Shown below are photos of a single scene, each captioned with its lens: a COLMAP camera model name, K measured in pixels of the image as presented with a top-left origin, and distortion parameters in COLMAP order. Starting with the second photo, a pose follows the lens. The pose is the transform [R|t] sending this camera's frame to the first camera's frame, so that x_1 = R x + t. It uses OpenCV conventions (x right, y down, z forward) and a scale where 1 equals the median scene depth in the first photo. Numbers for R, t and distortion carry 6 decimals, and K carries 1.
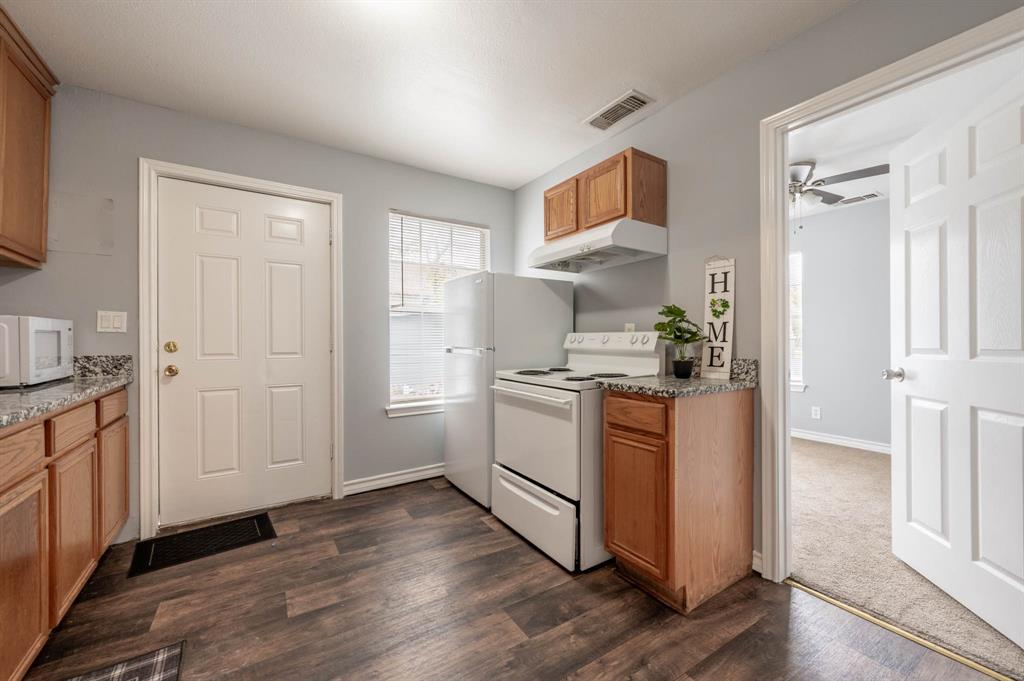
lens RADIAL K [[401.9, 0, 517.0], [0, 401.9, 341.7], [0, 0, 1]] dist [-0.000837, 0.000357]
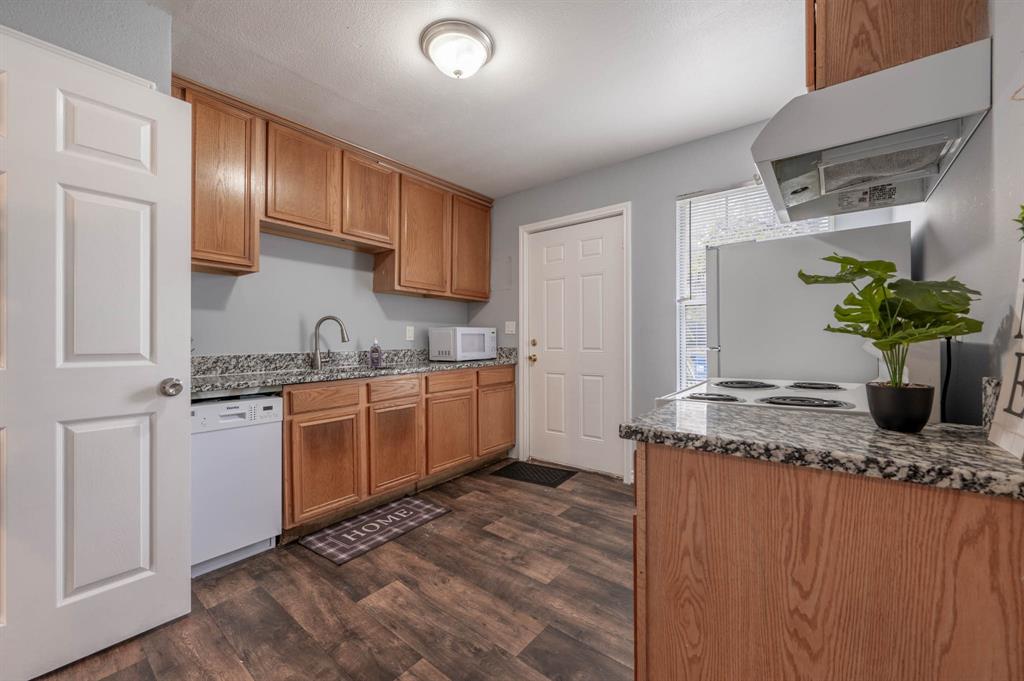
lens RADIAL K [[401.9, 0, 519.9], [0, 401.9, 341.2], [0, 0, 1]] dist [-0.000837, 0.000357]
pose [[0.322884, 0.003951, -0.946430, 0.651806], [0.005325, 0.999968, 0.005991, -0.002541], [0.946424, -0.006975, 0.322852, 0.503866]]
